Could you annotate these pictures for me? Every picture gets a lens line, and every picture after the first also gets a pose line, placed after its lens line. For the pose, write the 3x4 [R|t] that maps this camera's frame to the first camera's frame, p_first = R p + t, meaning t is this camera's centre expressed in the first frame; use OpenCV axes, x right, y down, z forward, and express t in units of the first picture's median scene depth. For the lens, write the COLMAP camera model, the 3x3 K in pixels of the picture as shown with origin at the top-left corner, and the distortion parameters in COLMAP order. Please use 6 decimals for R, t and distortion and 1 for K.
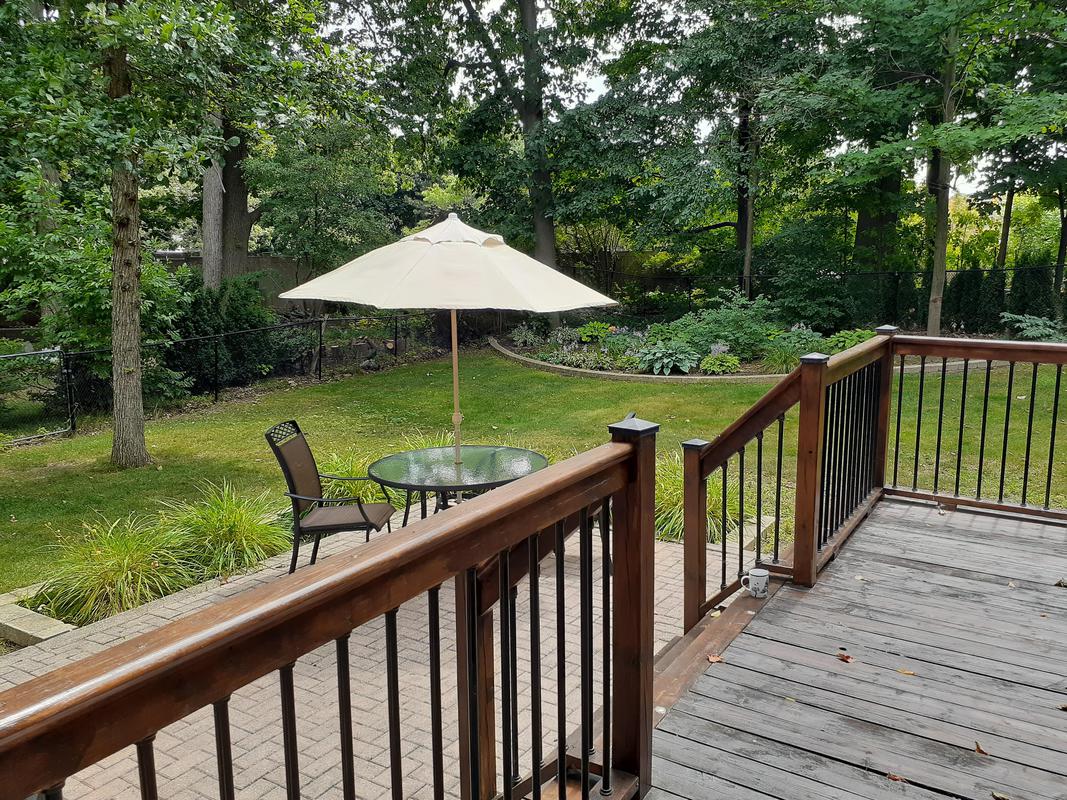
lens RADIAL K [[864.9, 0, 533.5], [0, 864.9, 400.0], [0, 0, 1]] dist [0.062344, 0.000684]
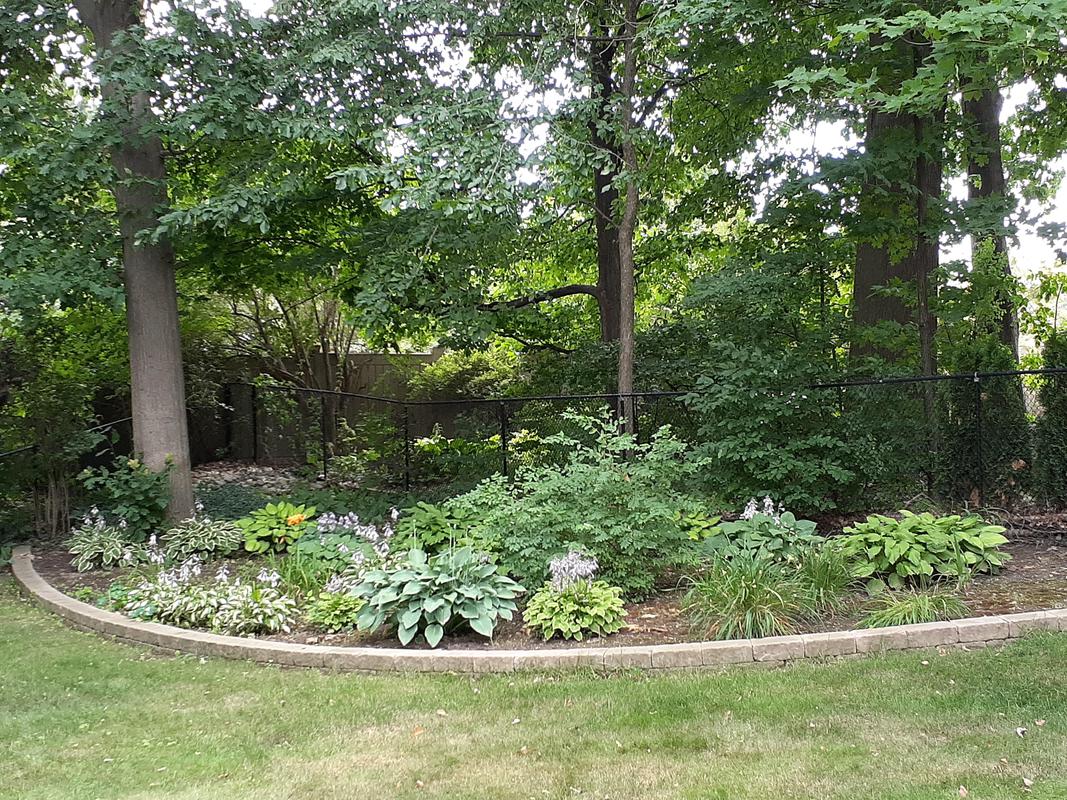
lens RADIAL K [[864.9, 0, 533.5], [0, 864.9, 400.0], [0, 0, 1]] dist [0.062344, 0.000684]
pose [[0.987086, 0.002089, 0.160178, 0.134214], [0.032430, 0.976603, -0.212589, -0.049715], [-0.156875, 0.215039, 0.963924, 0.609617]]
